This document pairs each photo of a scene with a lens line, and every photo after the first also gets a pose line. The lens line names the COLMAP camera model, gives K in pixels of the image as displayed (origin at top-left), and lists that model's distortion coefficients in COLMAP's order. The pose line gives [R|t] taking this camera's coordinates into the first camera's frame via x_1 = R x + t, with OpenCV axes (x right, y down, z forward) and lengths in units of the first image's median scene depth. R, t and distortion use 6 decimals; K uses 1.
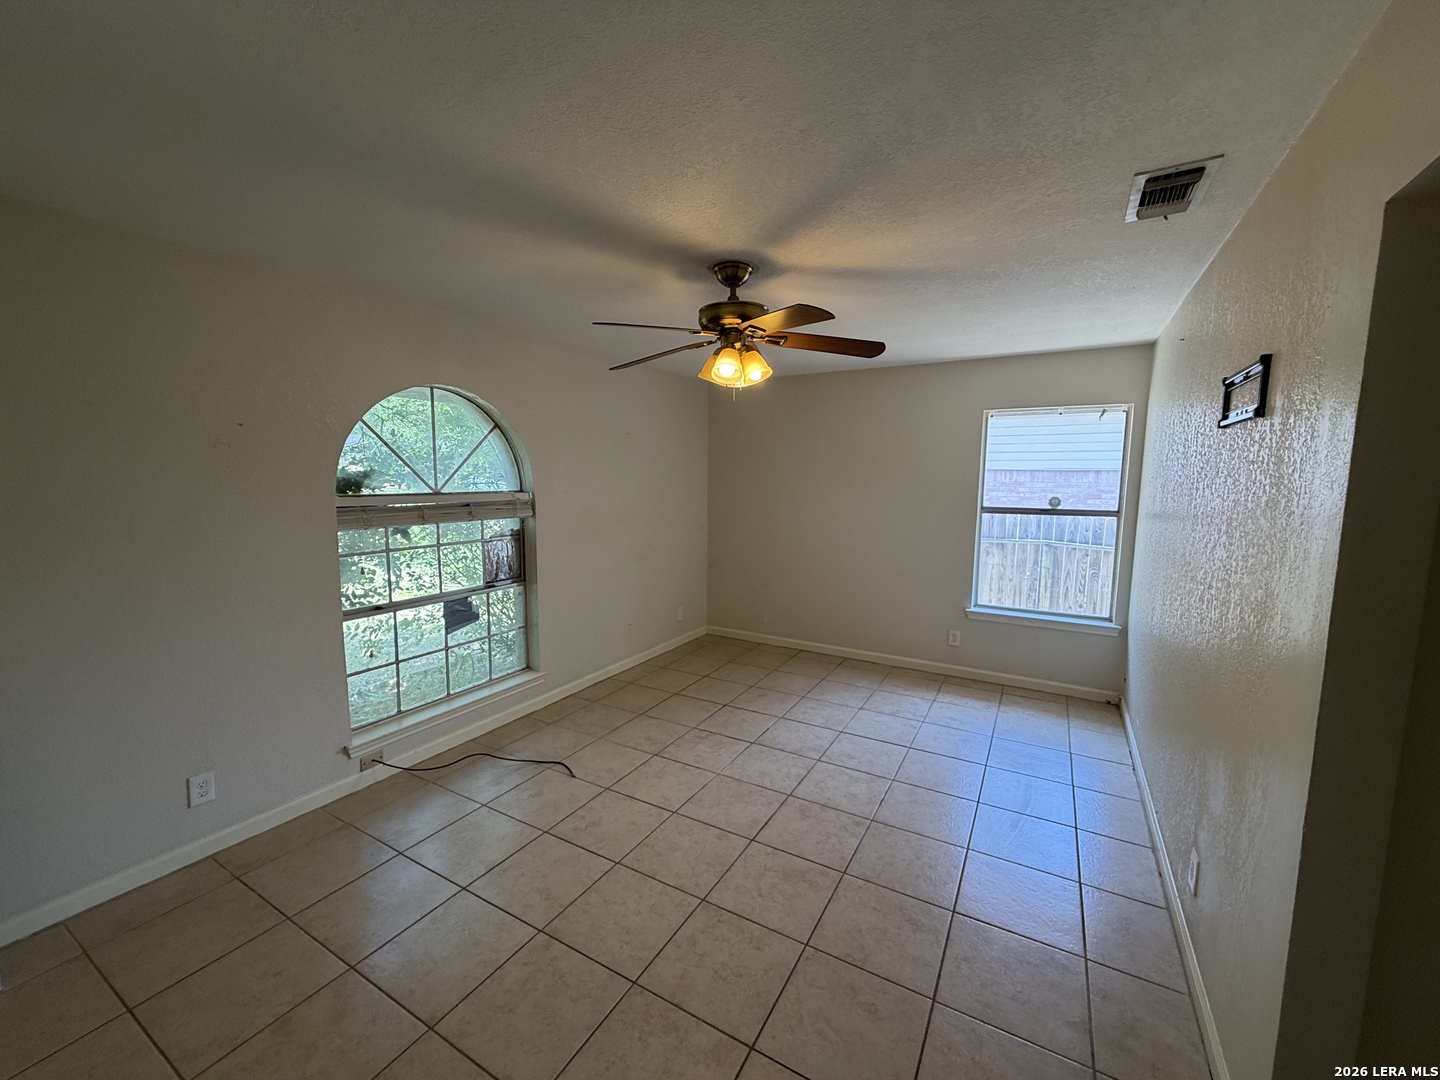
lens RADIAL K [[572.6, 0, 722.6], [0, 572.6, 540.2], [0, 0, 1]] dist [-0.001639, -0.000003]
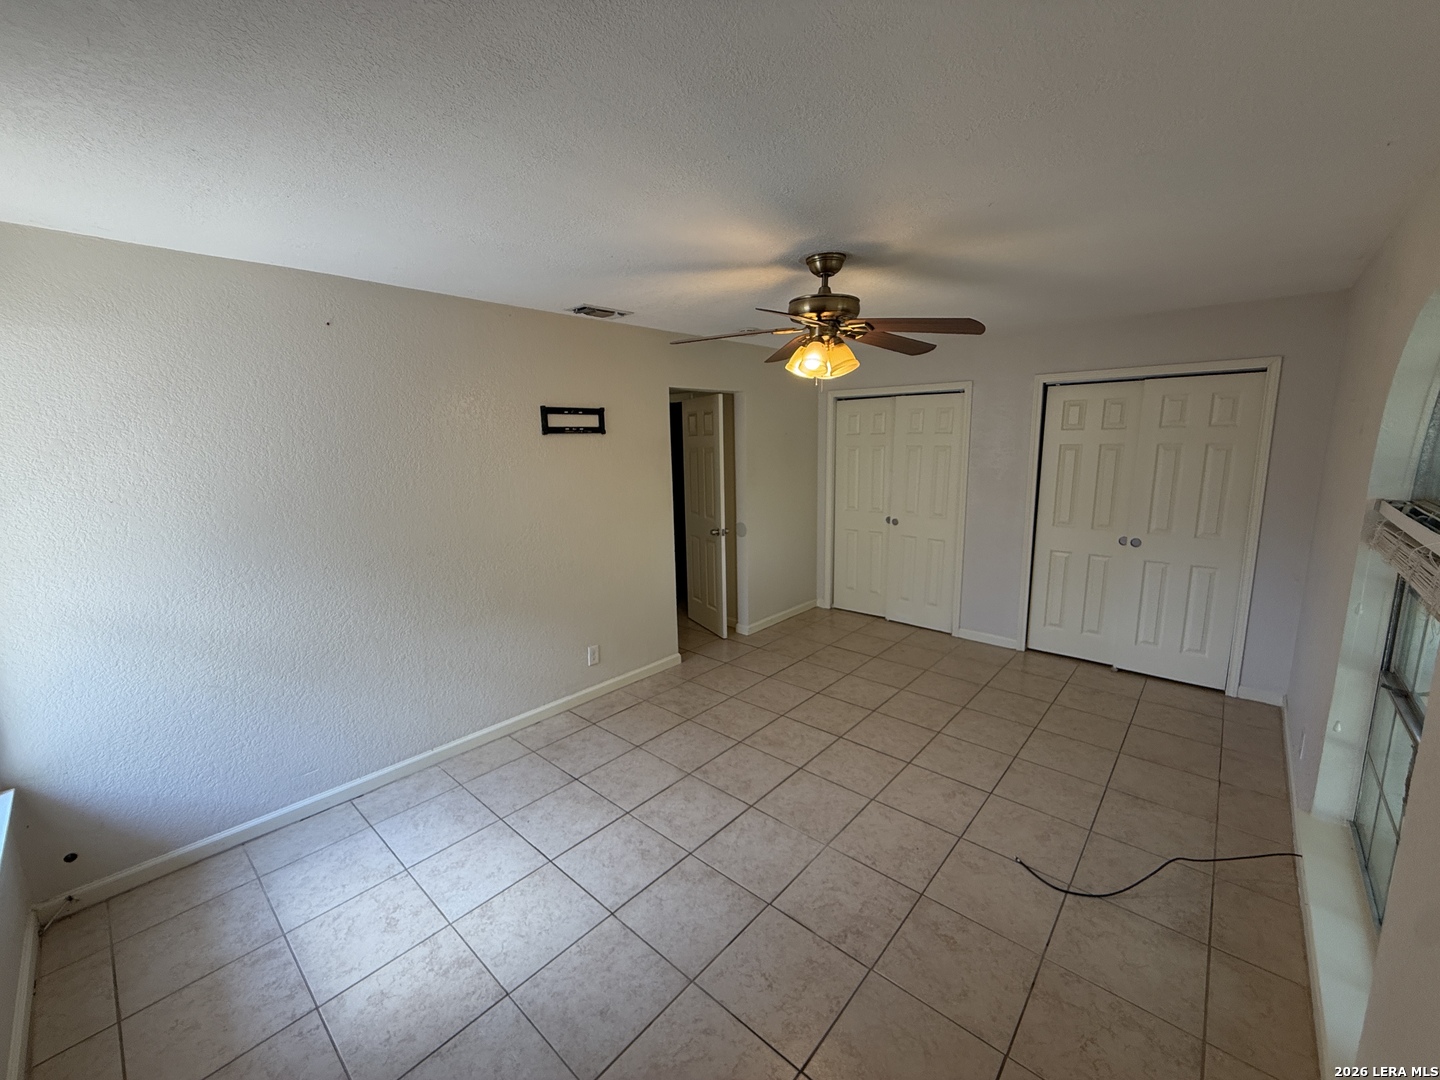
lens RADIAL K [[572.6, 0, 722.6], [0, 572.6, 534.9], [0, 0, 1]] dist [-0.001639, -0.000003]
pose [[-0.978557, -0.020828, 0.204920, -0.021799], [0.039237, 0.957808, 0.284719, -0.266696], [-0.202204, 0.286654, -0.936452, 1.837352]]
